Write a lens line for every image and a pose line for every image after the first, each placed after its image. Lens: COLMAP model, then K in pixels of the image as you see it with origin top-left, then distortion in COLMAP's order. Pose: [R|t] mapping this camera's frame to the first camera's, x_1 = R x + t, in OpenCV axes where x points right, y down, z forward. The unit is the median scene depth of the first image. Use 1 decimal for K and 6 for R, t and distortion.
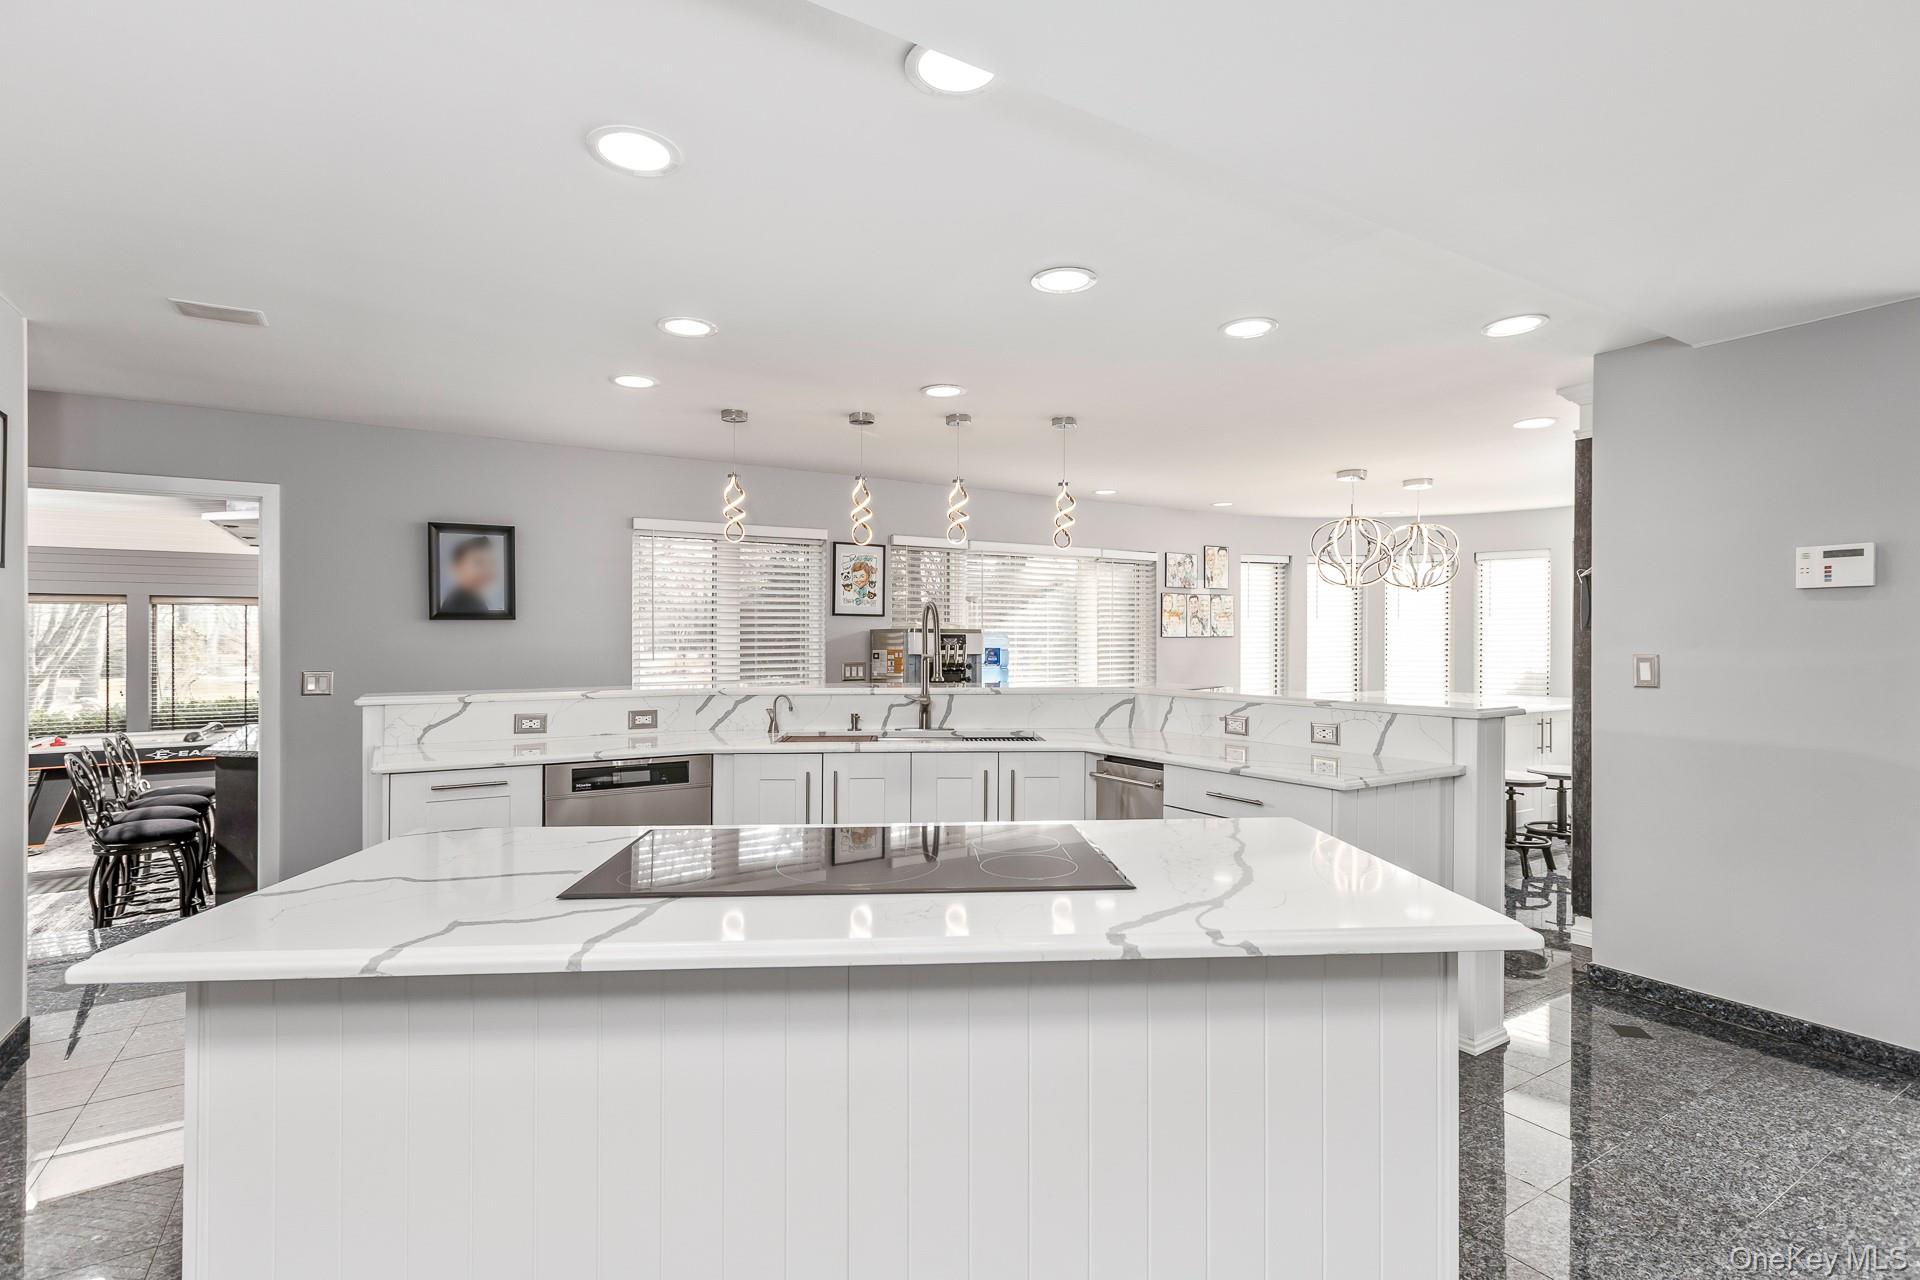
lens RADIAL K [[914.1, 0, 960.0], [0, 914.1, 640.0], [0, 0, 1]] dist [0.003484, 0.000553]
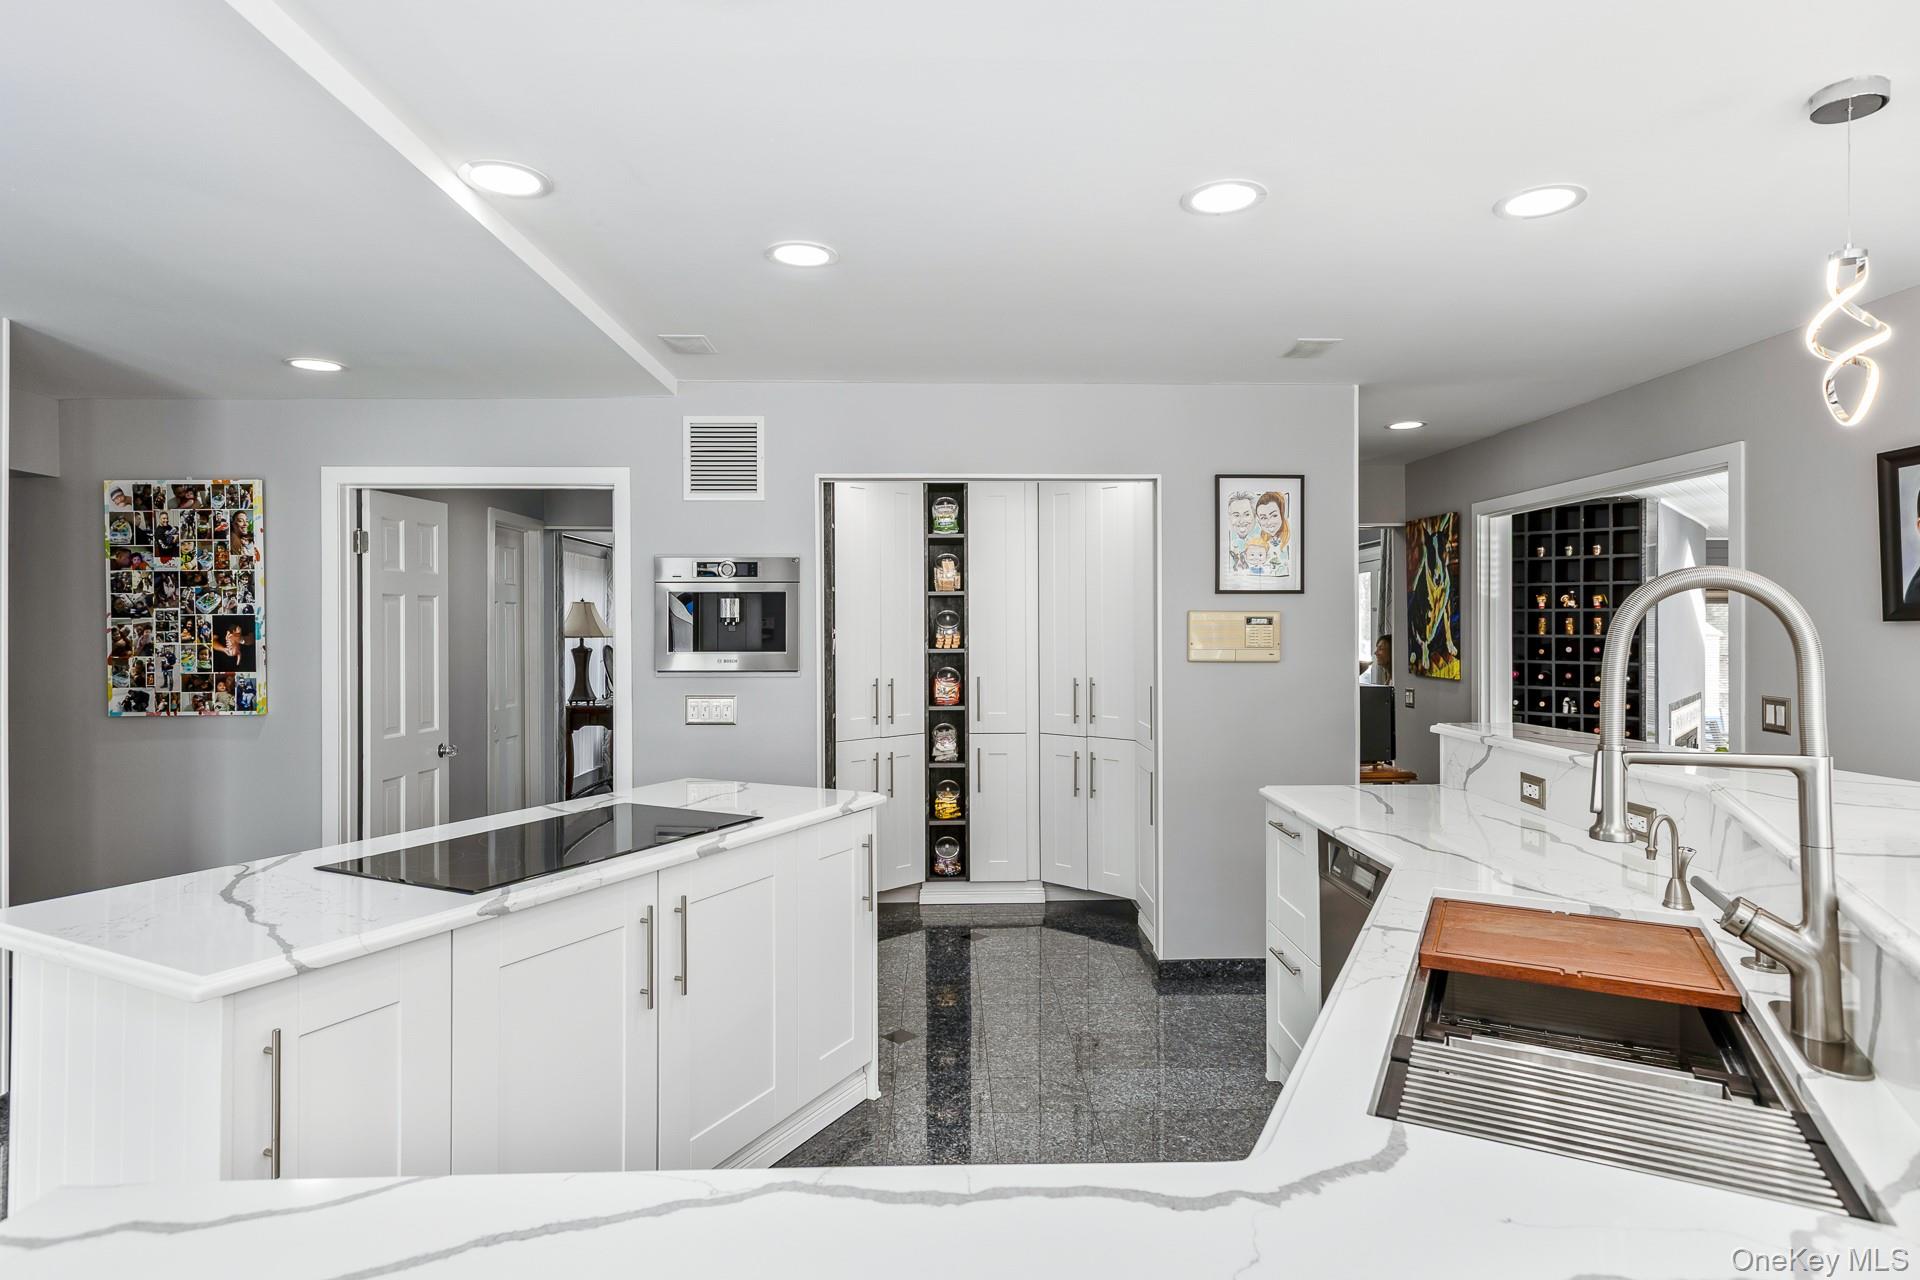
lens RADIAL K [[1046.7, 0, 953.5], [0, 1046.7, 620.9], [0, 0, 1]] dist [-0.003937, -0.000858]
pose [[-0.499340, -0.002486, -0.866403, 0.262298], [0.003927, 0.999979, -0.005133, -0.017504], [0.866397, -0.005965, -0.499320, 0.728942]]
